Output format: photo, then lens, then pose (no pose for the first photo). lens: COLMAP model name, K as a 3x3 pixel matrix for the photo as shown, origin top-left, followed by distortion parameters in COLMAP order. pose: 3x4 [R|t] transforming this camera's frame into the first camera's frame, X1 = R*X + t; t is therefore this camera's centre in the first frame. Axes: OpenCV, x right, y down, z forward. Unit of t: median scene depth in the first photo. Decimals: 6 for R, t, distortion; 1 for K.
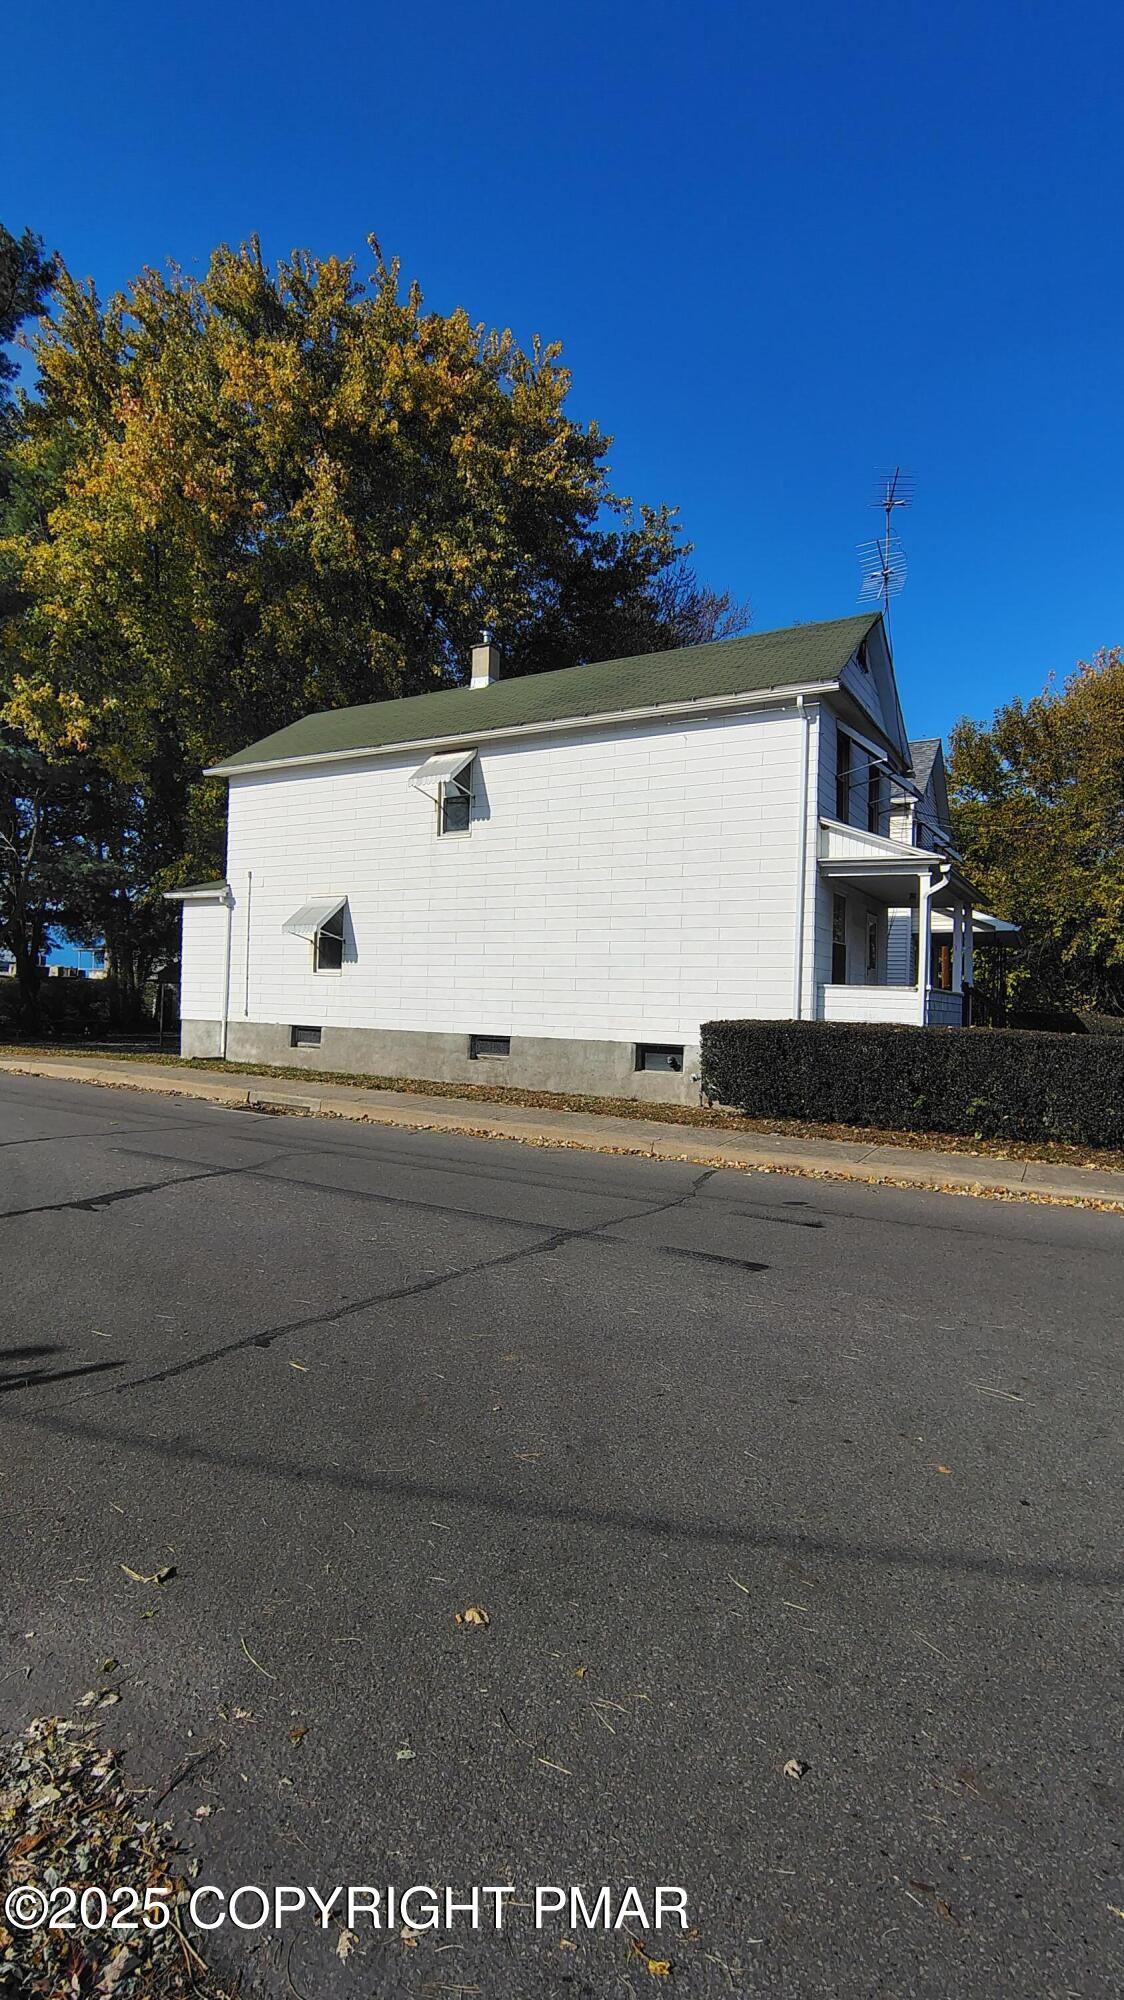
lens RADIAL K [[941.6, 0, 562.0], [0, 941.6, 1000.0], [0, 0, 1]] dist [-0.000184, 0.001382]
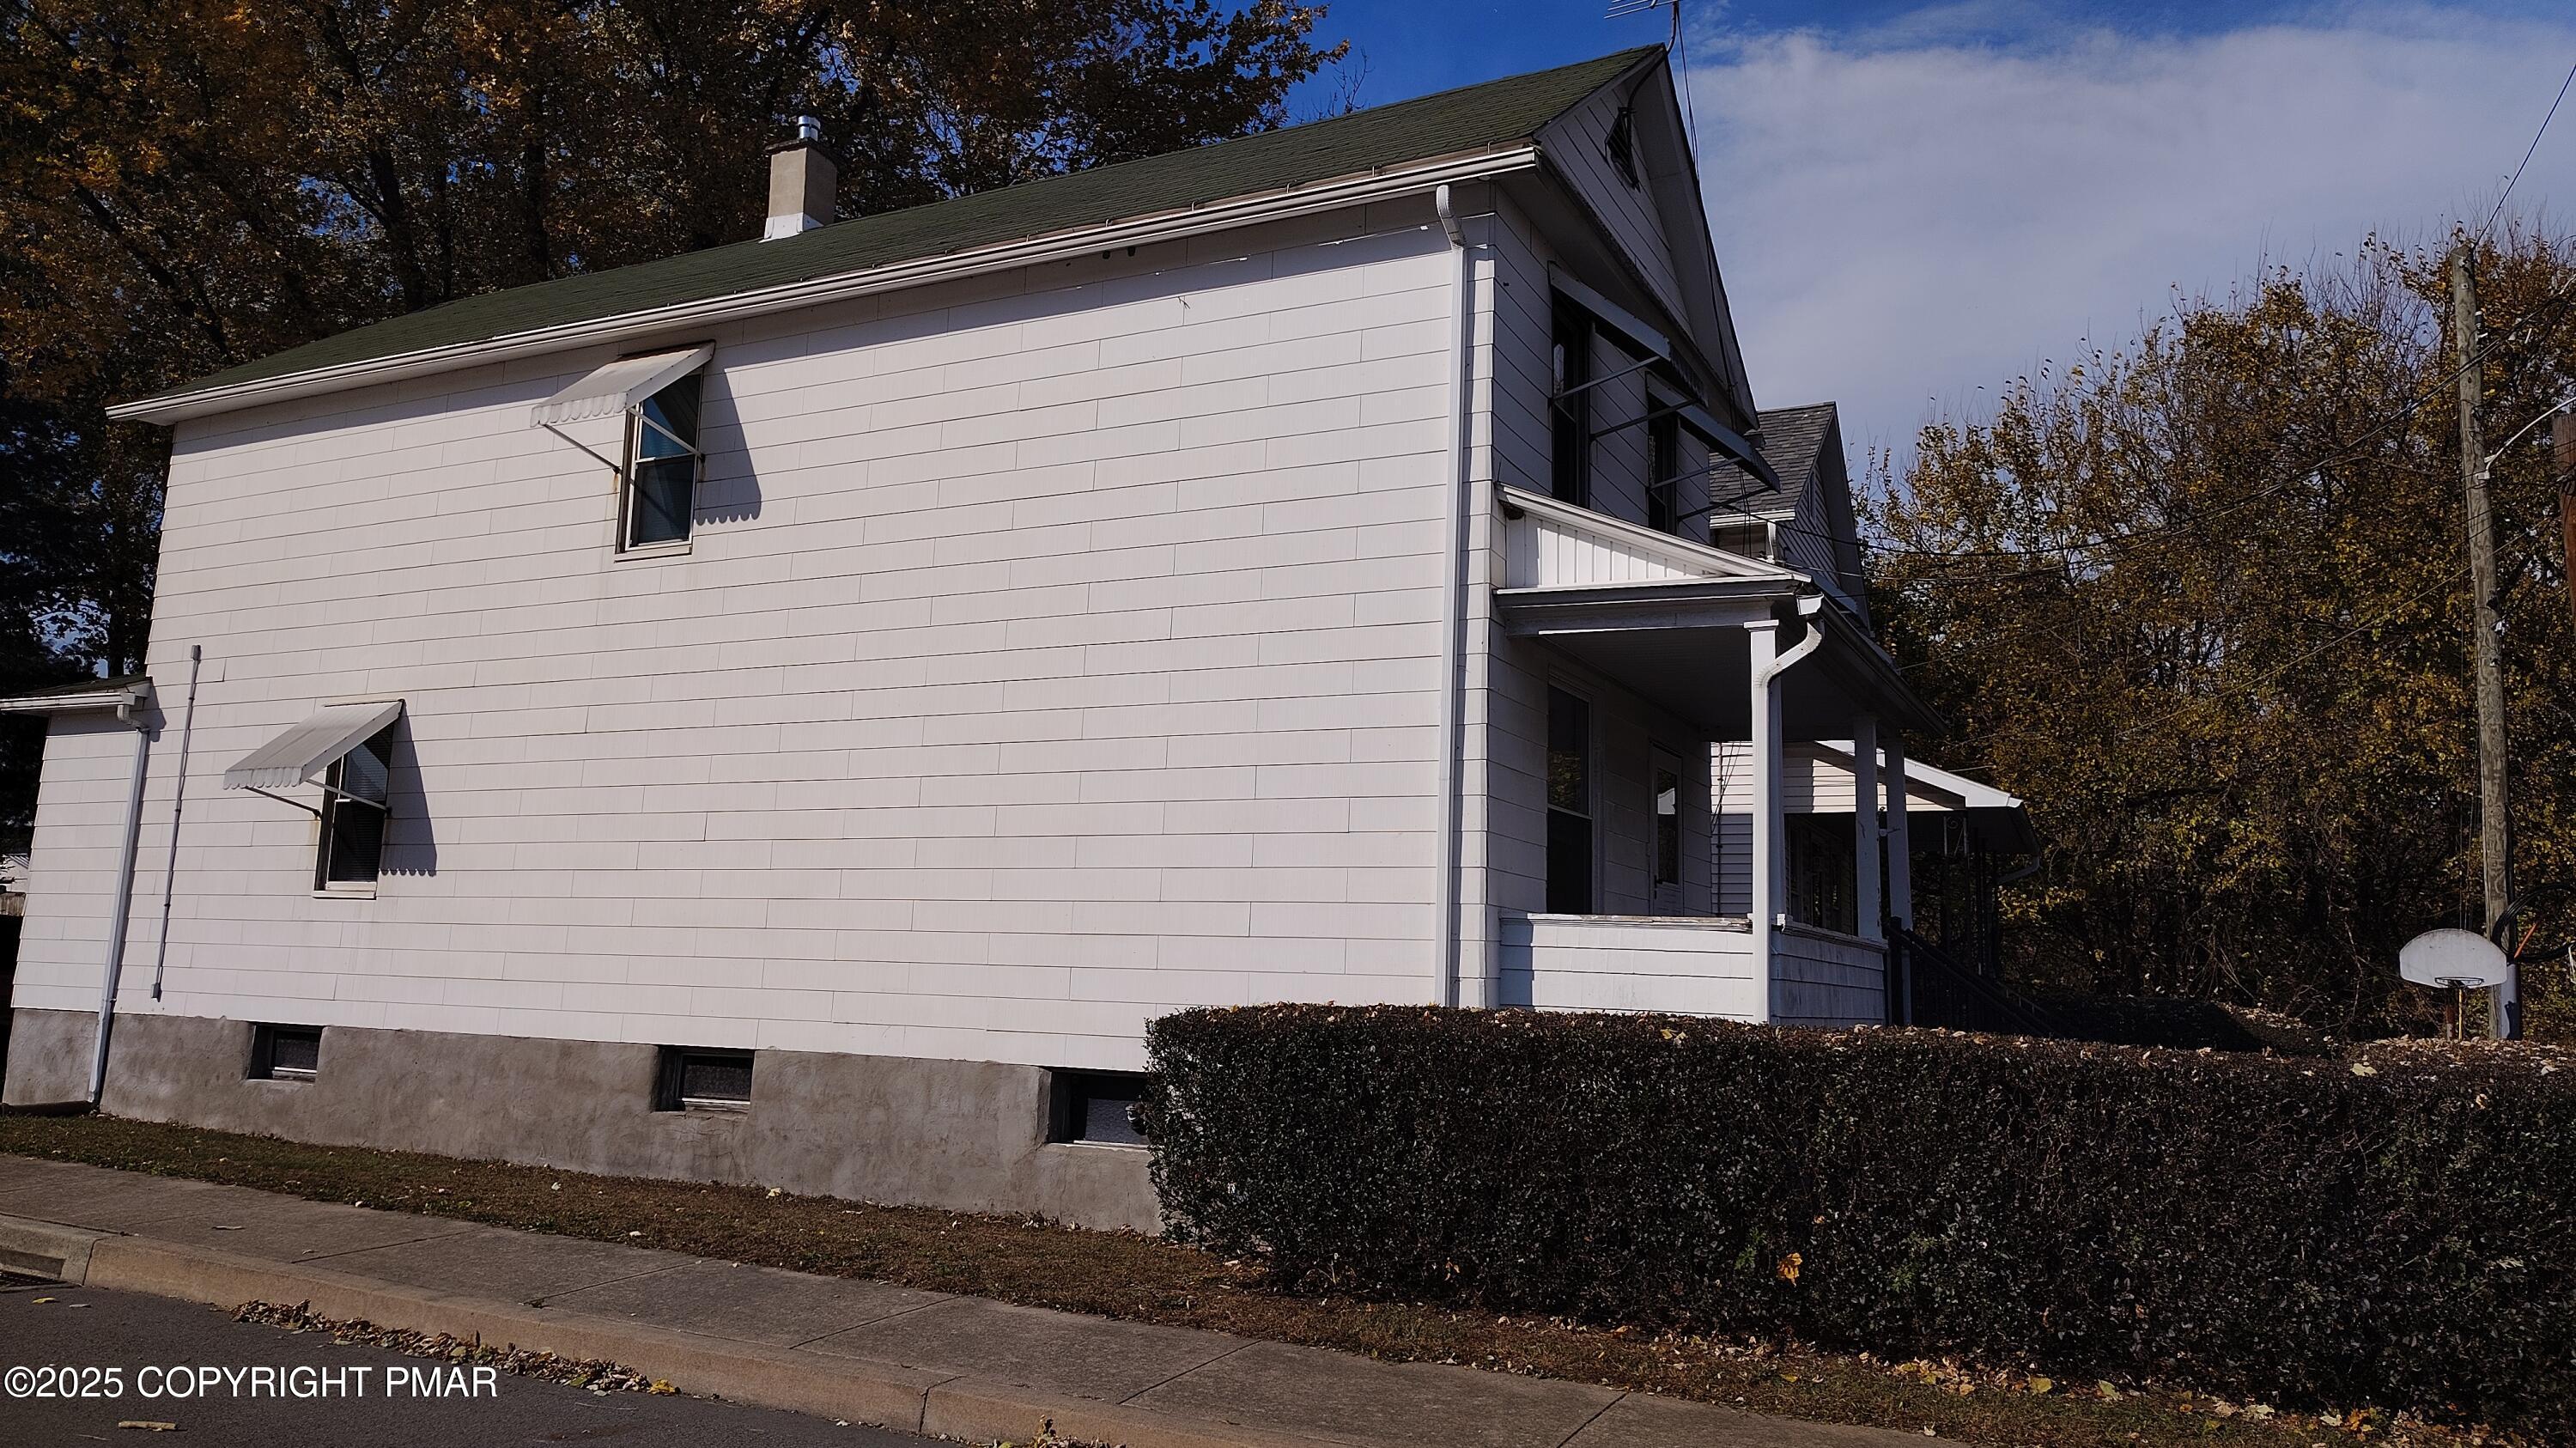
lens RADIAL K [[1801.4, 0, 1288.0], [0, 1801.4, 724.0], [0, 0, 1]] dist [0.021267, -0.001318]
pose [[0.997809, 0.010156, 0.065377, 0.114583], [-0.001231, 0.990827, -0.135132, 0.005378], [-0.066149, 0.134756, 0.988668, 0.229699]]
